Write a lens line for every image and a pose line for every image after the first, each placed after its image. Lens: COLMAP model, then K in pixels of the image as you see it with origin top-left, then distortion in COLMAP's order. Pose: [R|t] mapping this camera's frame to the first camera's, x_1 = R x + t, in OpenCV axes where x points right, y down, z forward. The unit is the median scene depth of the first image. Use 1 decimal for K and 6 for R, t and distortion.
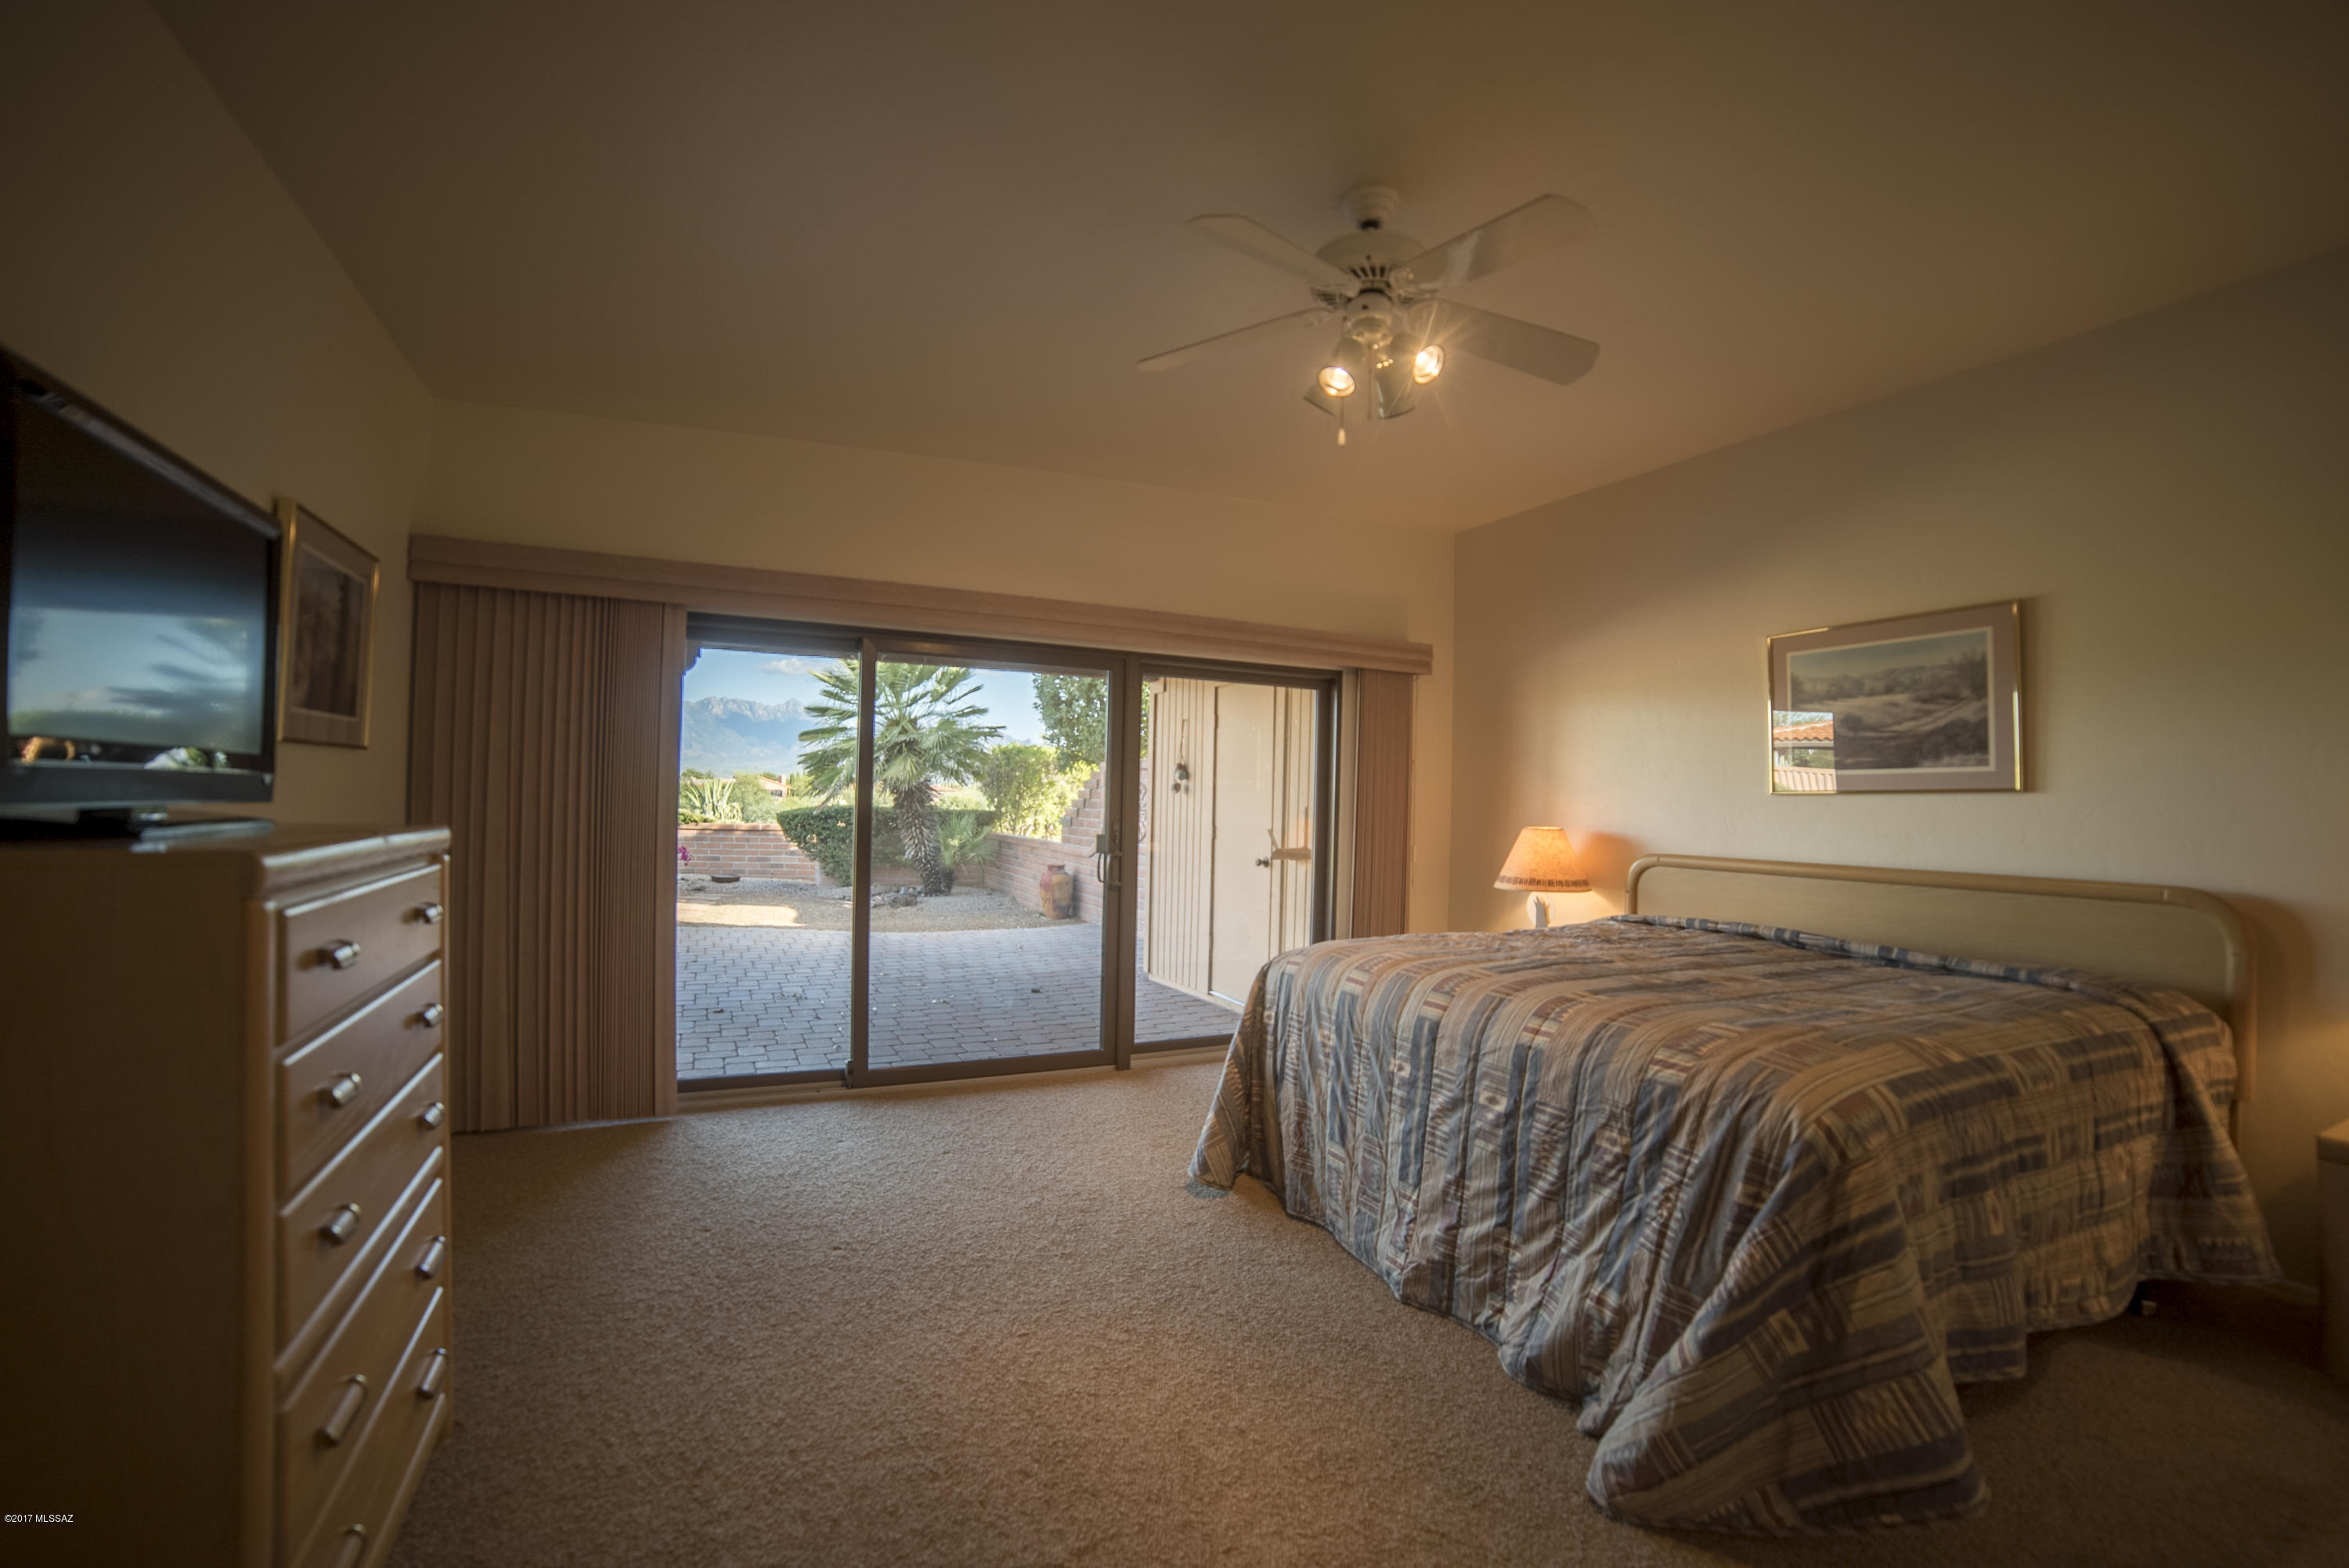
lens RADIAL K [[980.2, 0, 1174.6], [0, 980.2, 791.9], [0, 0, 1]] dist [-0.104983, 0.033422]
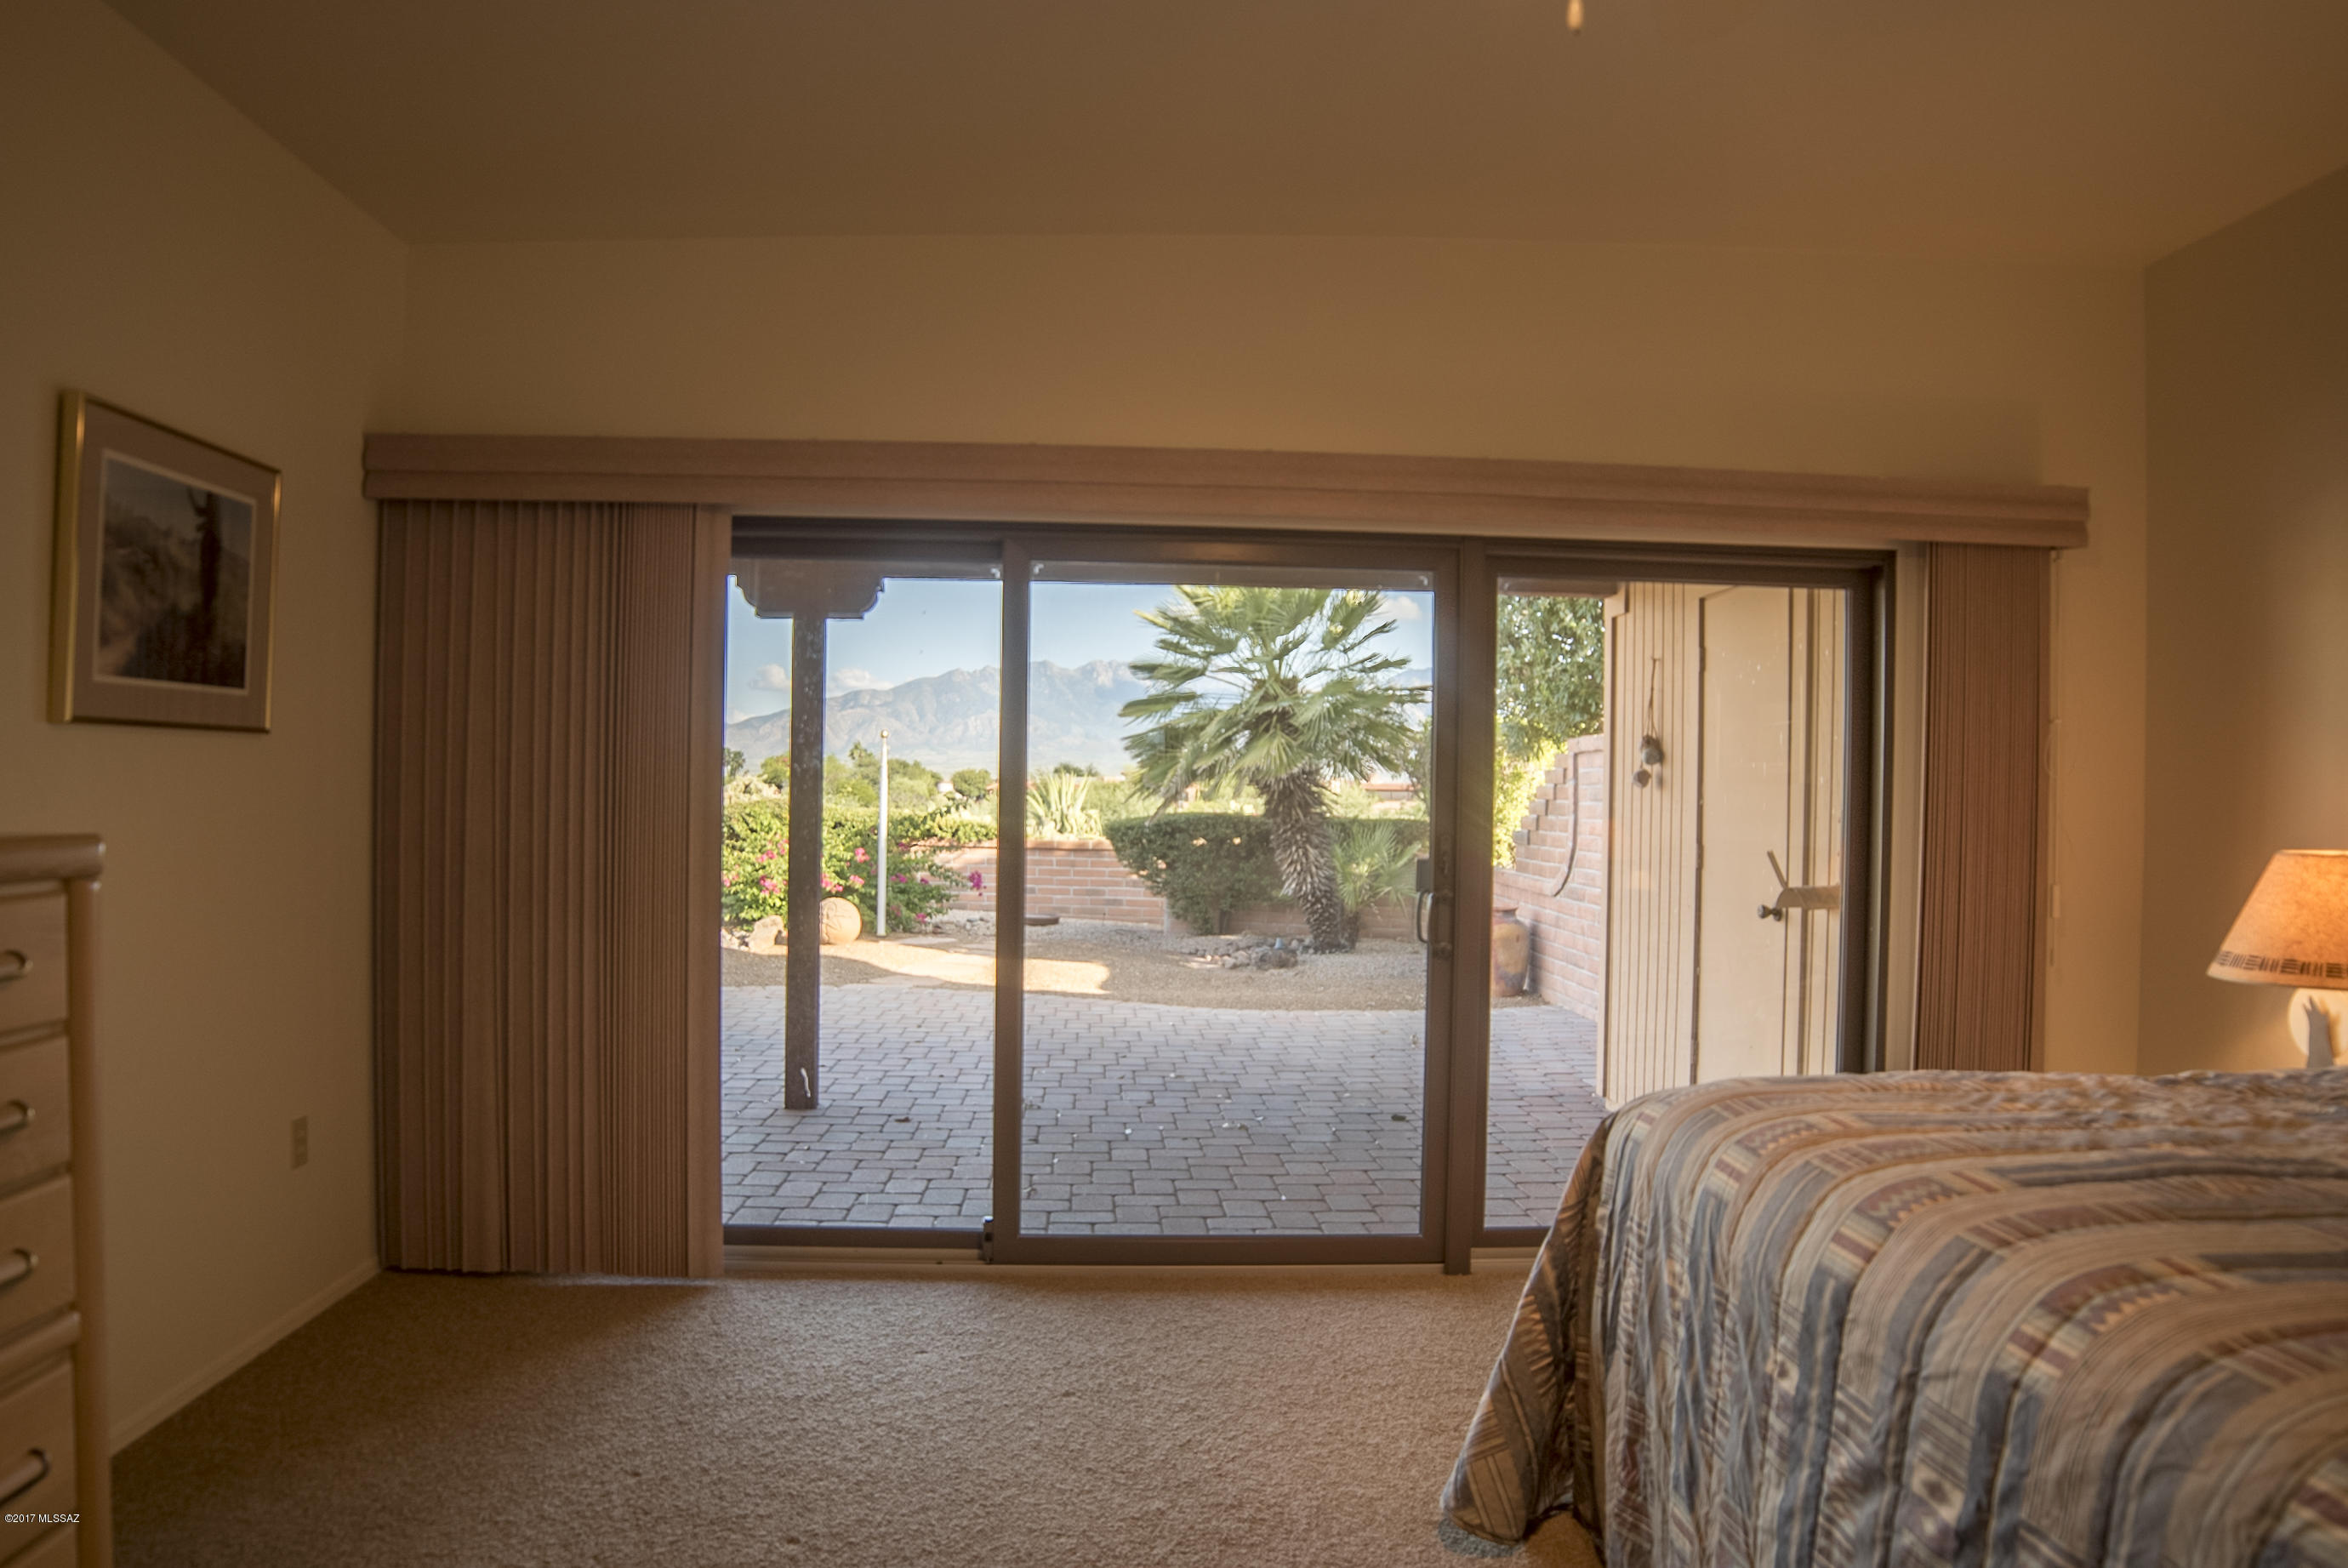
lens RADIAL K [[1507.0, 0, 1168.7], [0, 1507.0, 798.7], [0, 0, 1]] dist [-0.111417, 0.047591]
pose [[0.920884, -0.006119, -0.389790, 0.189898], [0.007873, 0.999965, 0.002904, 0.006531], [0.389758, -0.005743, 0.920899, 0.197926]]
